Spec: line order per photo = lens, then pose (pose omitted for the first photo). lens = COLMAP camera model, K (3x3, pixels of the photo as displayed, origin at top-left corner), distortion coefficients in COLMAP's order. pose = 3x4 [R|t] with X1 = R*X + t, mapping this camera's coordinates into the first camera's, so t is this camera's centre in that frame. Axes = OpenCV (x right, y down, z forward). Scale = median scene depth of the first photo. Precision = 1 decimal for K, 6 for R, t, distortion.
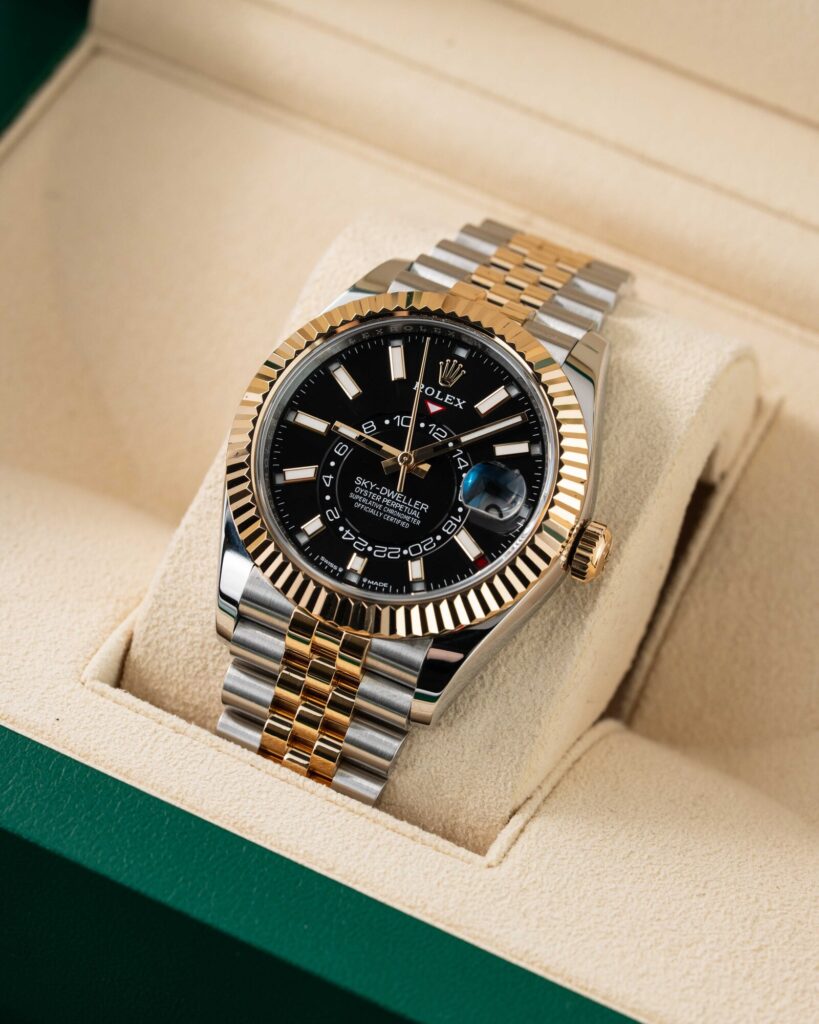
lens RADIAL K [[4496.9, 0, 406.3], [0, 4496.9, 510.5], [0, 0, 1]] dist [0.011861, 0.000000]
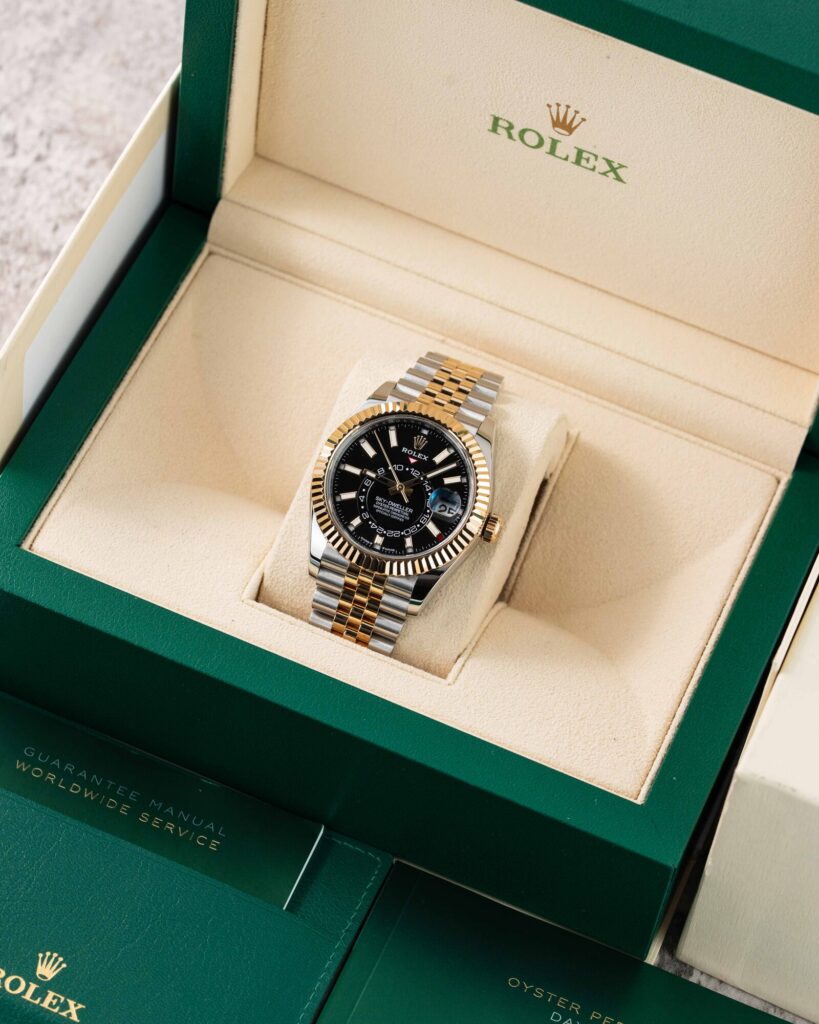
lens RADIAL K [[4496.9, 0, 410.9], [0, 4496.9, 512.6], [0, 0, 1]] dist [0.011861, 0.000000]
pose [[0.996990, -0.040699, 0.065994, -0.127525], [0.034695, 0.995365, 0.089694, -0.178588], [-0.069339, -0.087134, 0.993781, -1.002498]]
